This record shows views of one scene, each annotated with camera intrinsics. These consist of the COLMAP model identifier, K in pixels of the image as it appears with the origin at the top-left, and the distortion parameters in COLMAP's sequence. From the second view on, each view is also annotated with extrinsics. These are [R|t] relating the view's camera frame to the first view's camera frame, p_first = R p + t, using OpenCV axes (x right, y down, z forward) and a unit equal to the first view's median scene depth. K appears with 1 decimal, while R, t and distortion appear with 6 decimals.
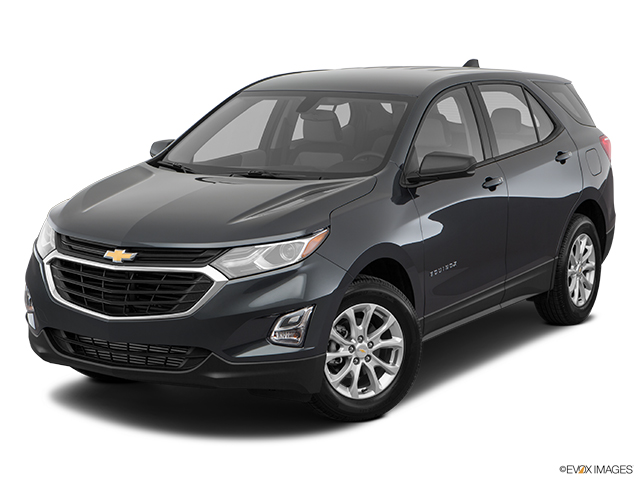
lens RADIAL K [[1256.5, 0, 319.6], [0, 1256.5, 241.0], [0, 0, 1]] dist [0.214801, 0.000000]
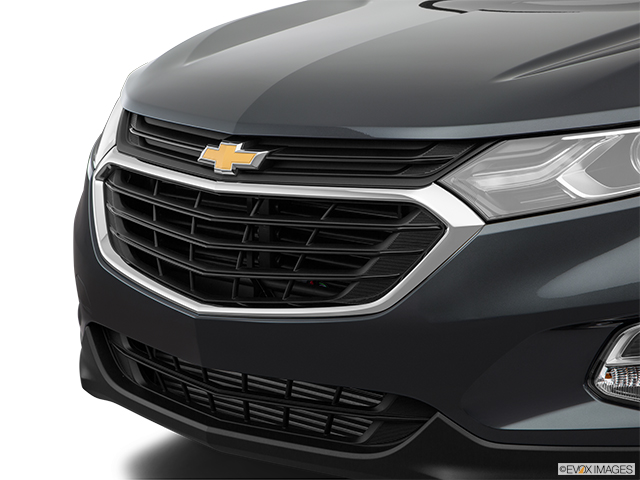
lens RADIAL K [[1681.2, 0, 320.2], [0, 1681.2, 237.5], [0, 0, 1]] dist [0.291666, 0.000000]
pose [[0.966747, 0.033833, -0.253487, 0.008168], [-0.030092, 0.999374, 0.018623, 0.026787], [0.253958, -0.010375, 0.967160, 0.487913]]
